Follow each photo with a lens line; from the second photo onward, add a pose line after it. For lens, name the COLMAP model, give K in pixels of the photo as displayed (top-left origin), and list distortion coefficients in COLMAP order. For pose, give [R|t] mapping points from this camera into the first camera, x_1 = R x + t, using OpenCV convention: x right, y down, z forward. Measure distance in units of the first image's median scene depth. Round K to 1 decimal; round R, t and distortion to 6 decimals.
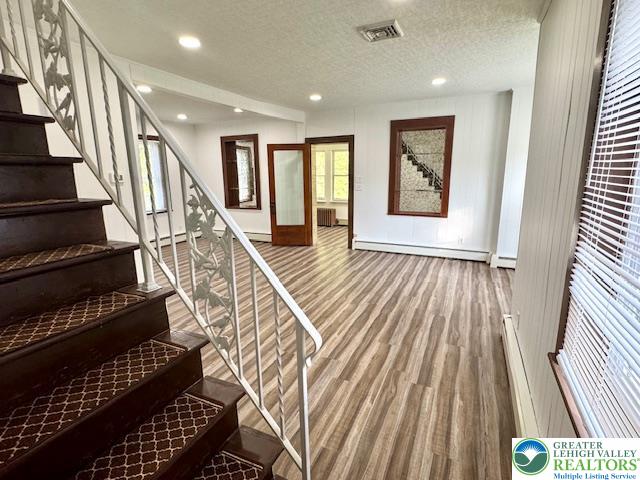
lens RADIAL K [[311.1, 0, 320.0], [0, 311.1, 240.0], [0, 0, 1]] dist [-0.004869, -0.001504]
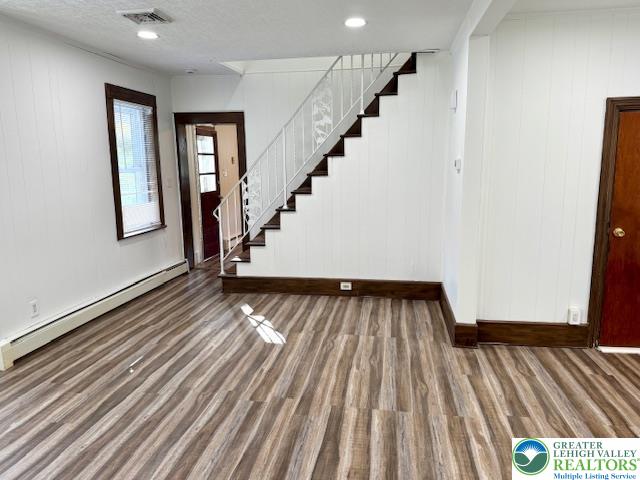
lens RADIAL K [[453.0, 0, 320.3], [0, 453.0, 245.8], [0, 0, 1]] dist [0.008474, -0.004894]
pose [[-0.958775, 0.077285, -0.273455, 0.084472], [-0.037814, 0.919048, 0.392327, -0.426792], [0.281639, 0.386493, -0.878238, 1.883347]]
